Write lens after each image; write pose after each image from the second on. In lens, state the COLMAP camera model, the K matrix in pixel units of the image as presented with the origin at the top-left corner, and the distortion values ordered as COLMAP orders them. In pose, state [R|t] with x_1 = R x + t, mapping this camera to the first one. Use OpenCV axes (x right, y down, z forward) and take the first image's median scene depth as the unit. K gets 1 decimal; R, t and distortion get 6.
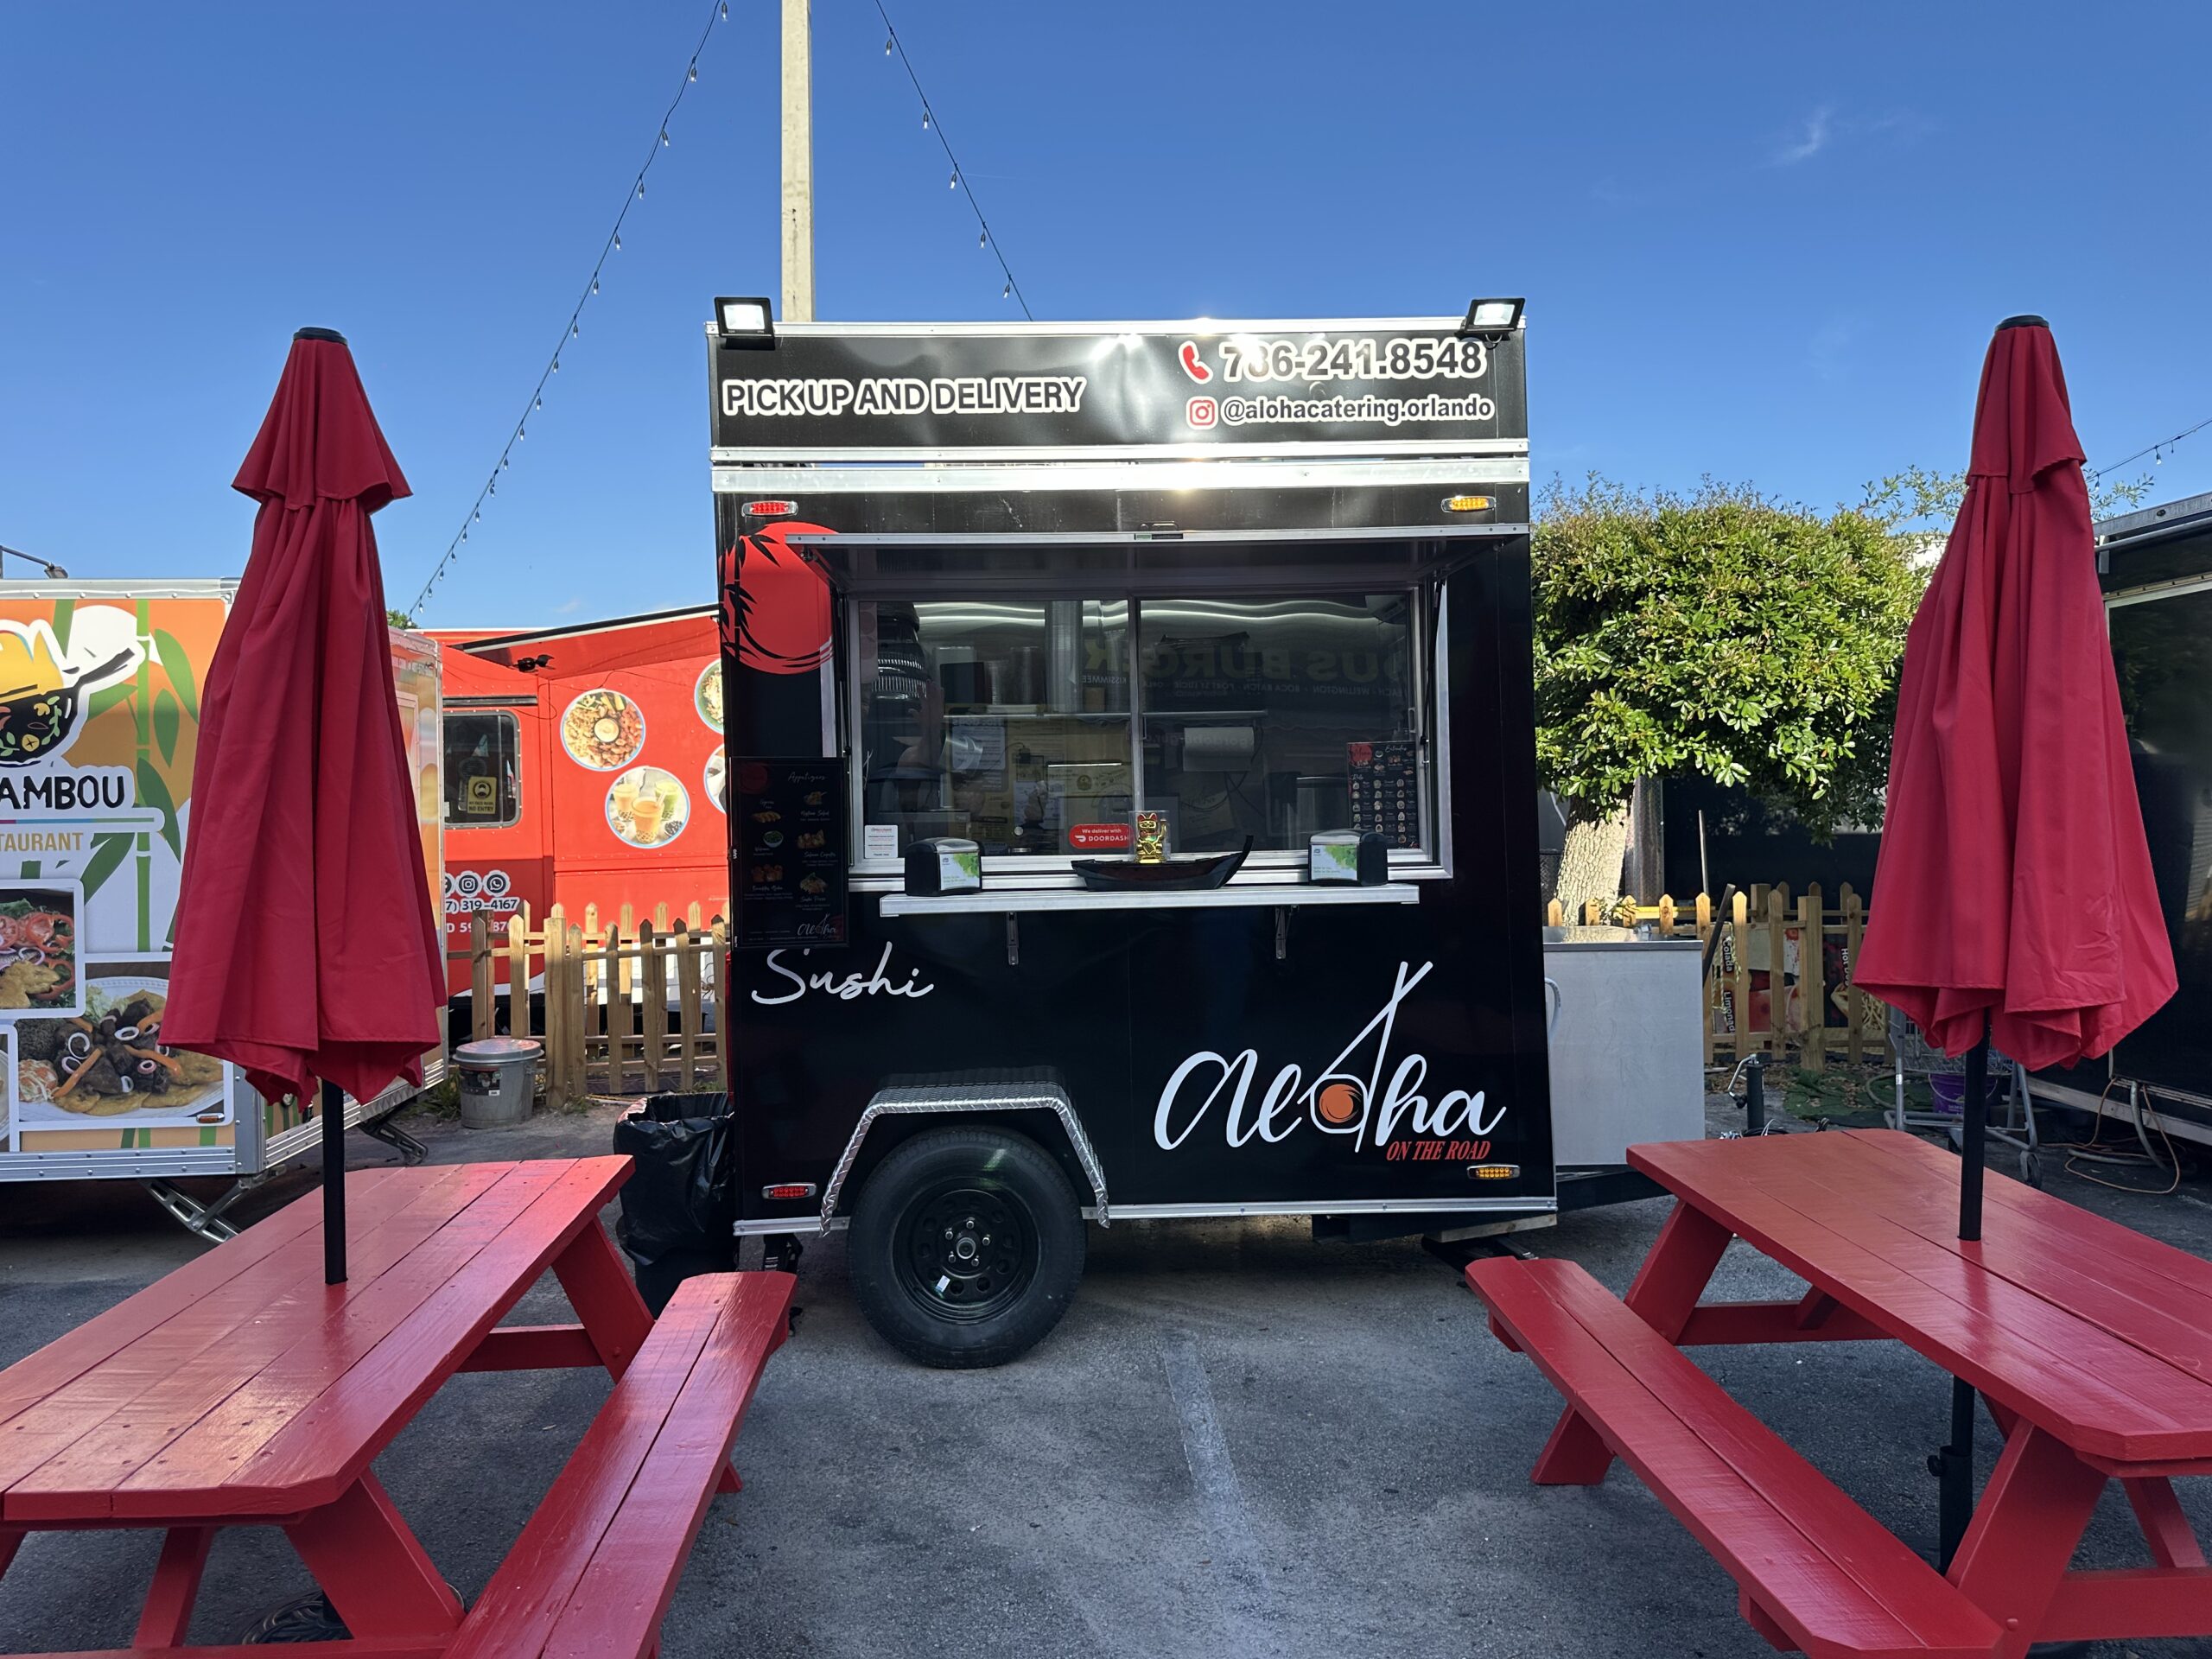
lens RADIAL K [[1548.6, 0, 1103.7], [0, 1548.6, 824.1], [0, 0, 1]] dist [0.001770, -0.003980]
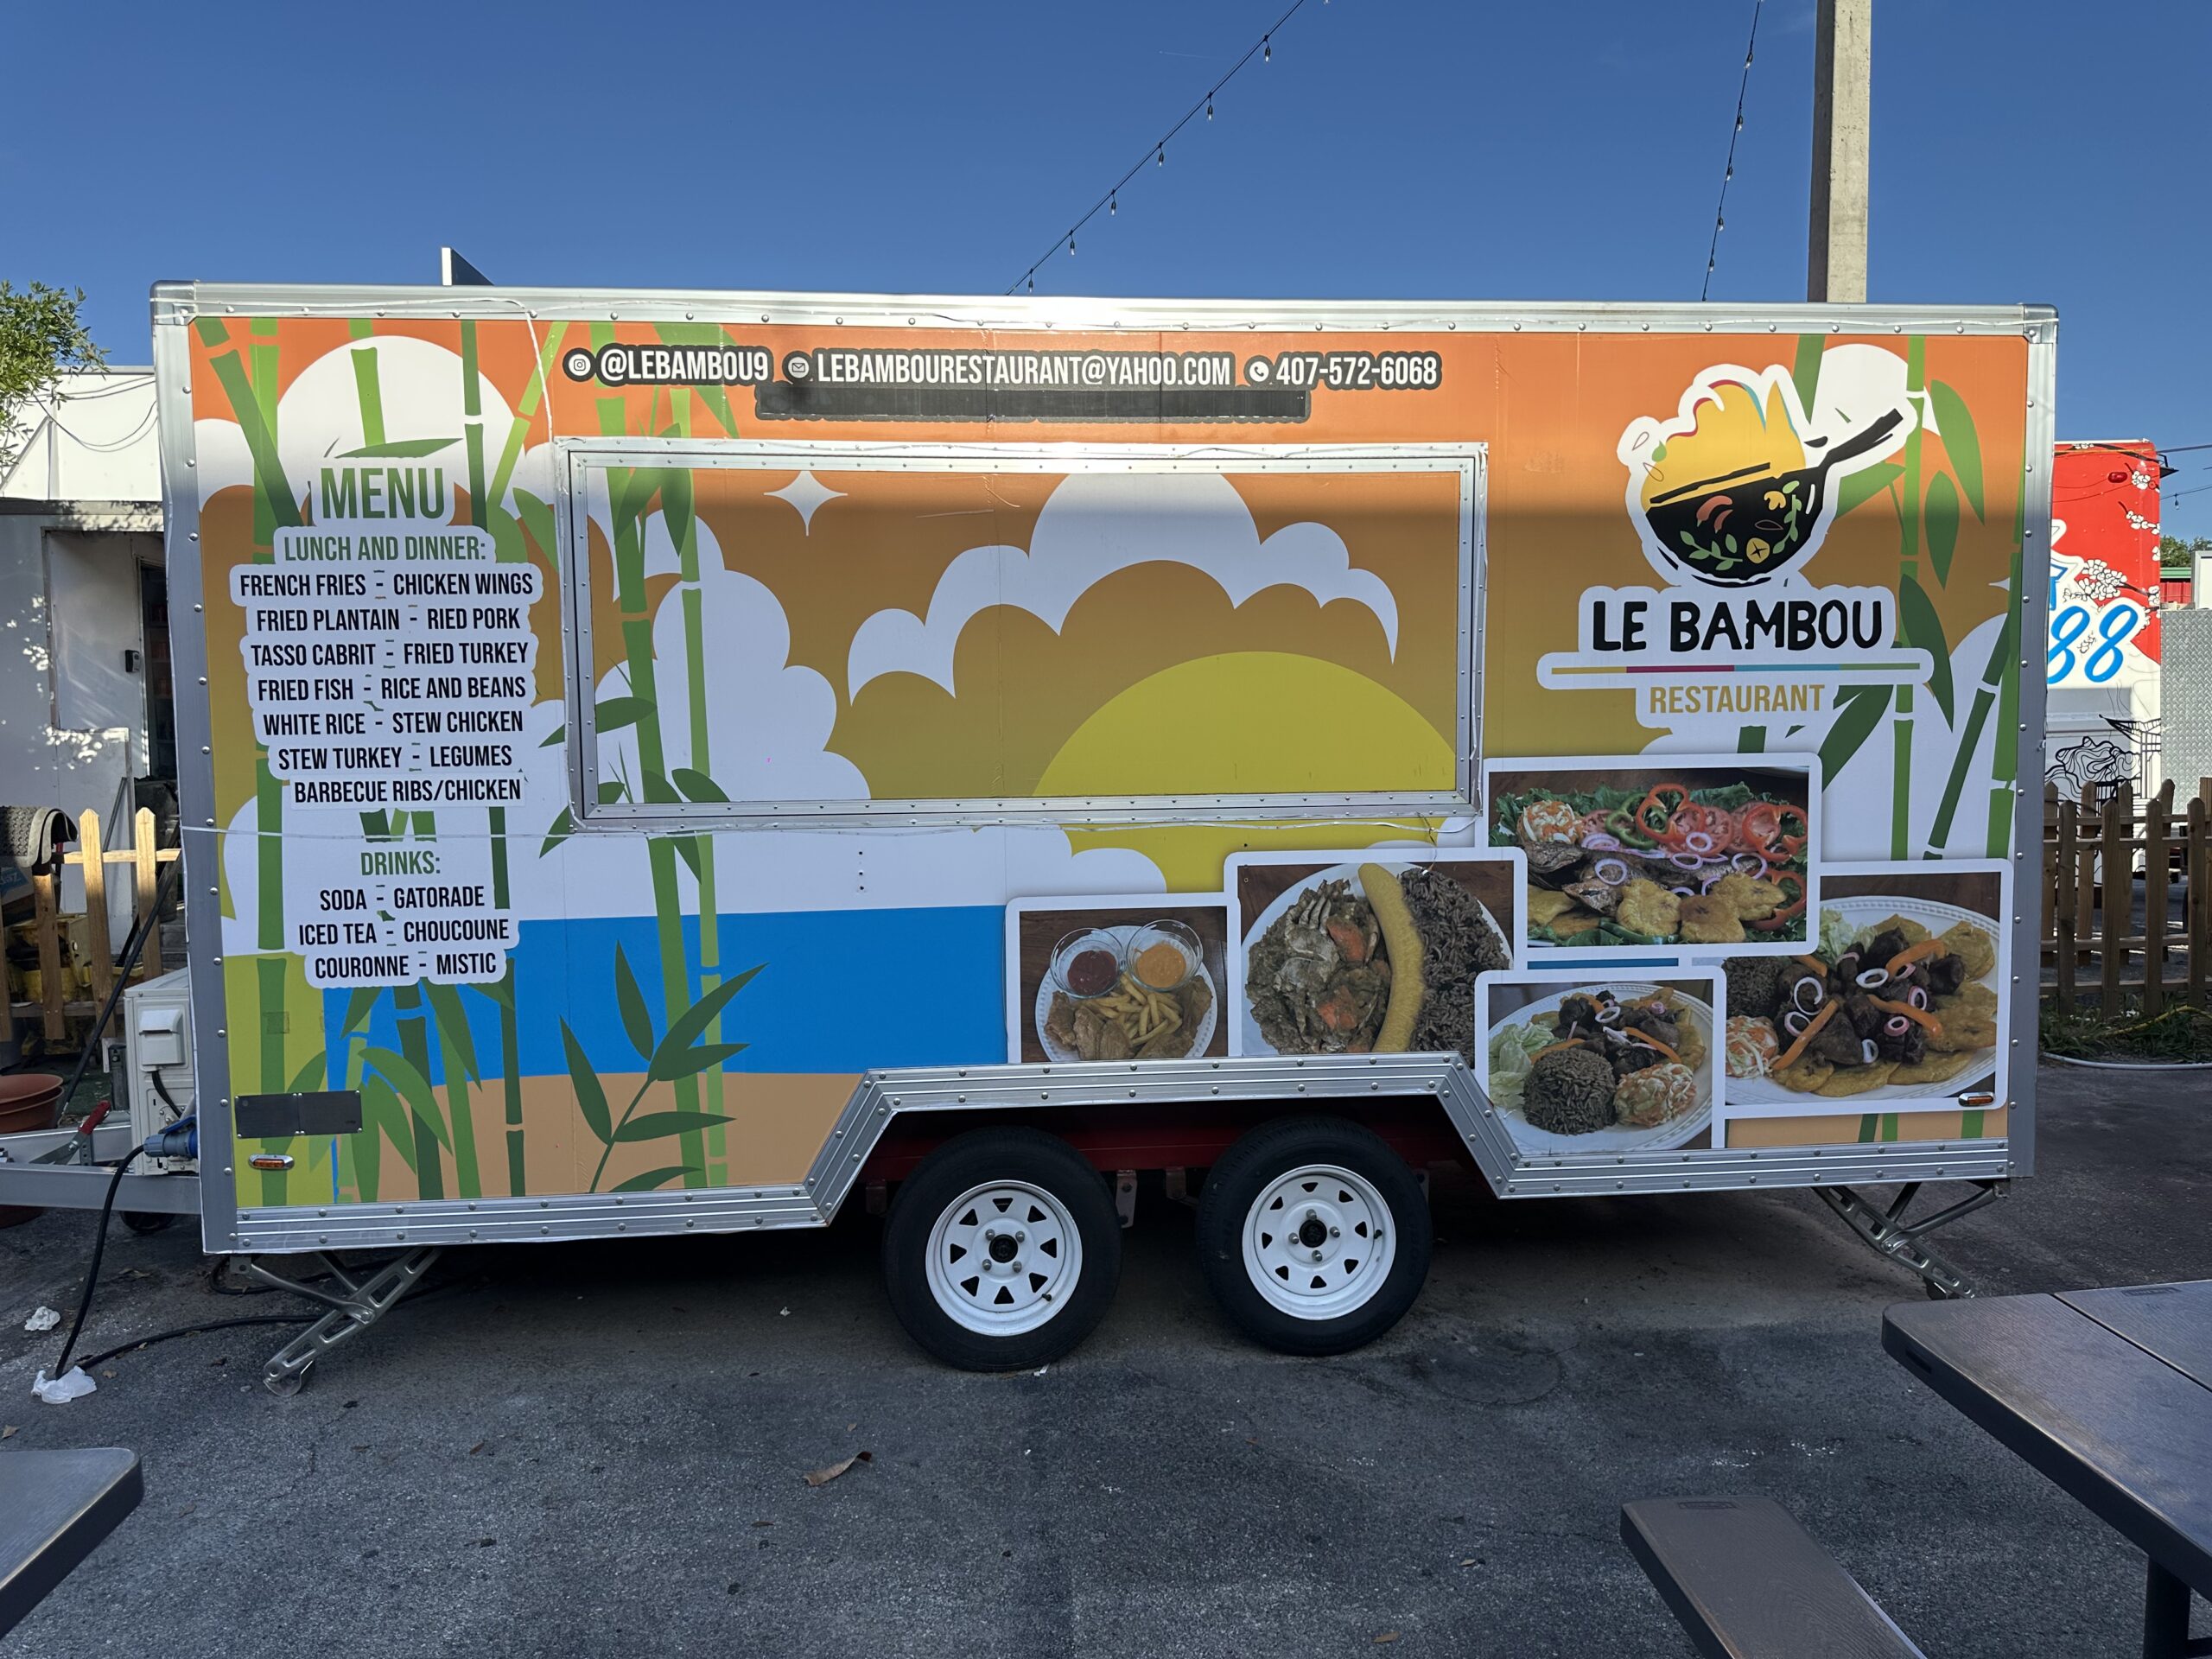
lens RADIAL K [[1548.6, 0, 1111.1], [0, 1548.6, 824.5], [0, 0, 1]] dist [0.001770, -0.003980]
pose [[0.999952, 0.002203, 0.009596, -0.978413], [-0.002832, 0.997813, 0.066044, 0.022655], [-0.009429, -0.066068, 0.997771, 0.322037]]
